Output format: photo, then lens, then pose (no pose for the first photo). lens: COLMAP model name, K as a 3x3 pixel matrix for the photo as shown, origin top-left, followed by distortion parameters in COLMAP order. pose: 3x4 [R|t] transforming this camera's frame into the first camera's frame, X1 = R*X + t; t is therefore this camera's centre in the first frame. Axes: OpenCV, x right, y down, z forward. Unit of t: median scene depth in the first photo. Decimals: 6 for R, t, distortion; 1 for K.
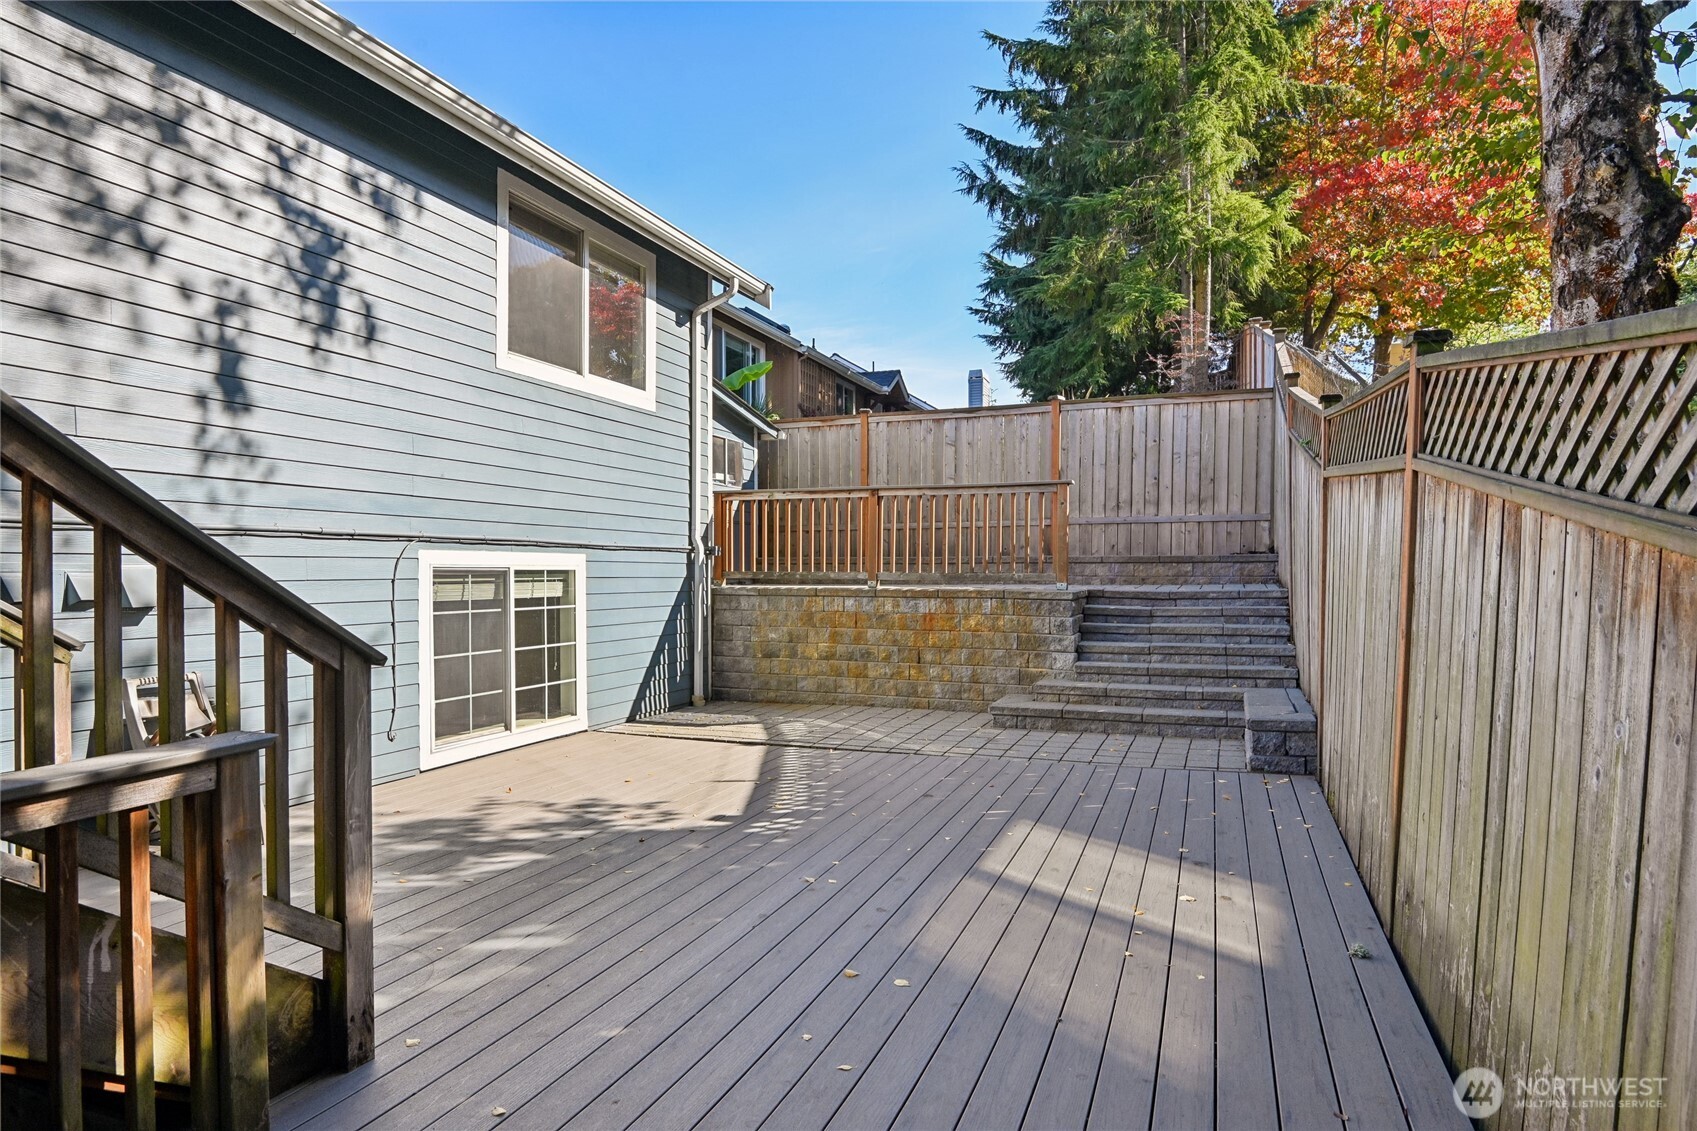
lens RADIAL K [[952.2, 0, 865.2], [0, 952.2, 566.3], [0, 0, 1]] dist [-0.020334, -0.000381]
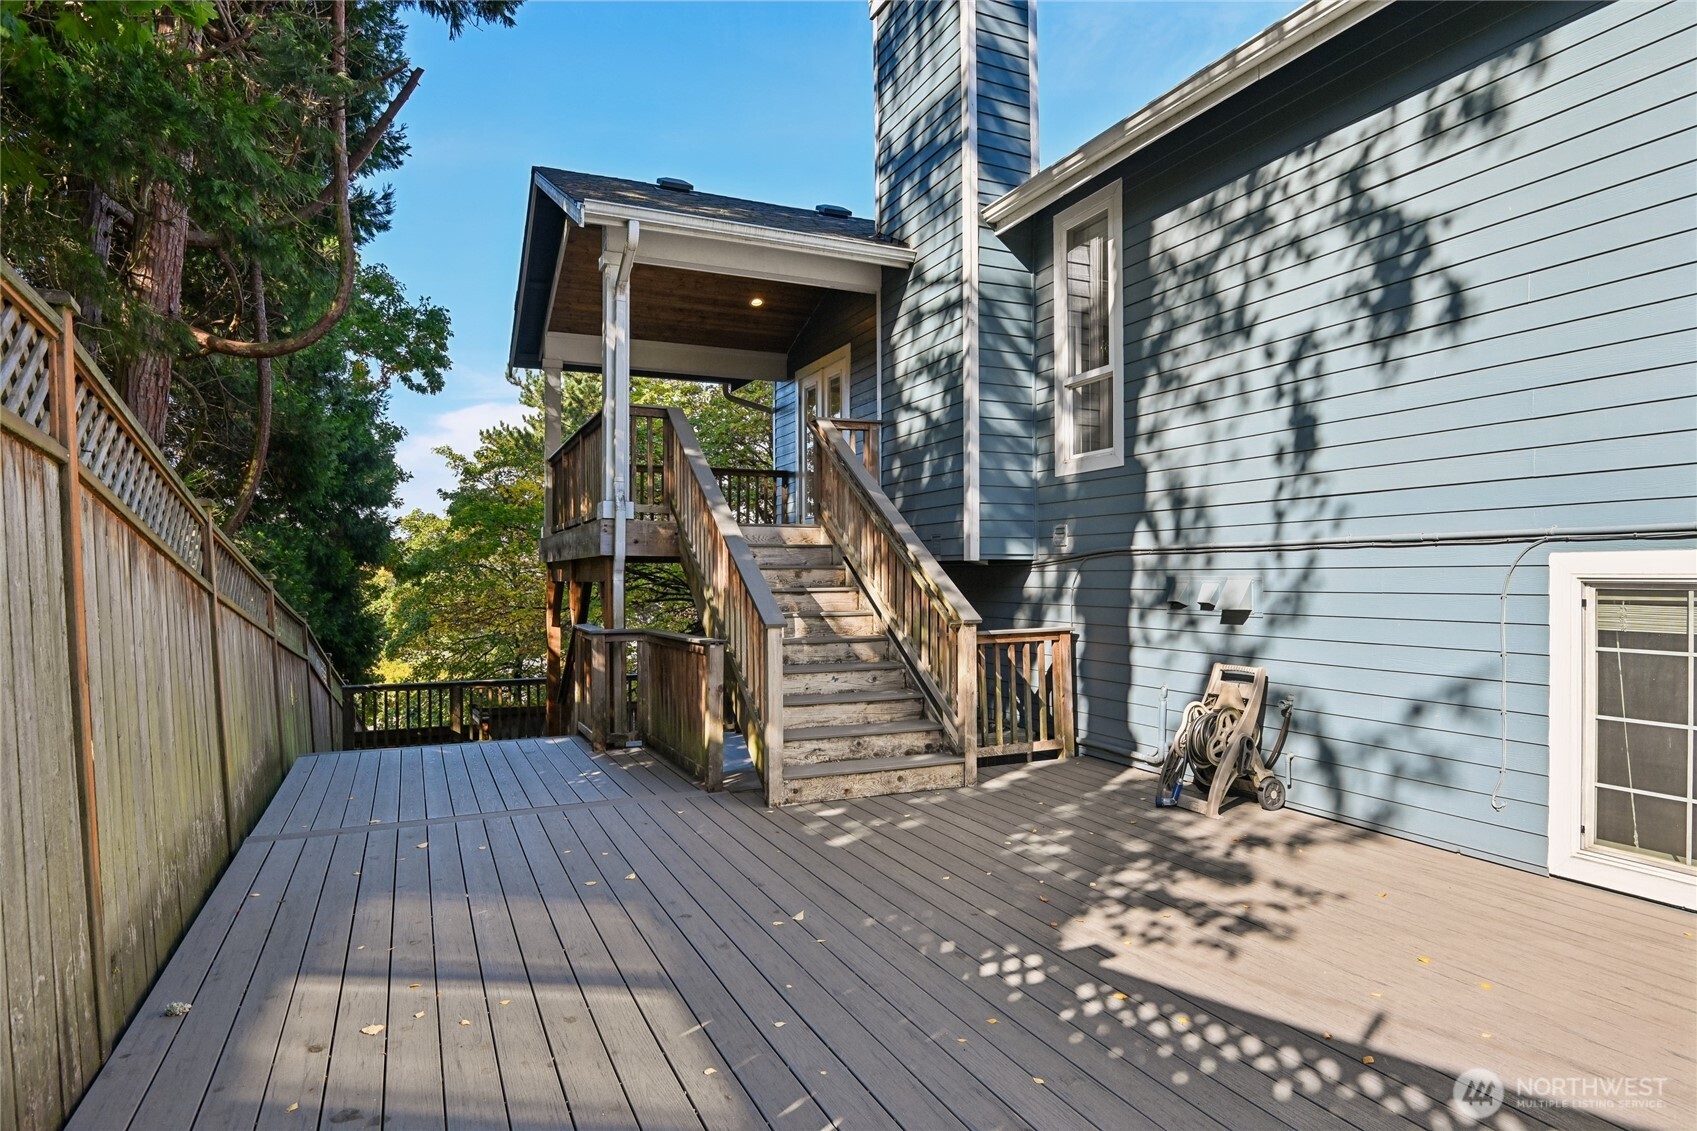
lens RADIAL K [[952.2, 0, 865.2], [0, 952.2, 566.3], [0, 0, 1]] dist [-0.020334, -0.000381]
pose [[-0.698815, 0.000493, -0.715302, 0.541277], [0.010053, 0.999908, -0.009132, -0.009286], [0.715232, -0.013572, -0.698755, 1.627325]]
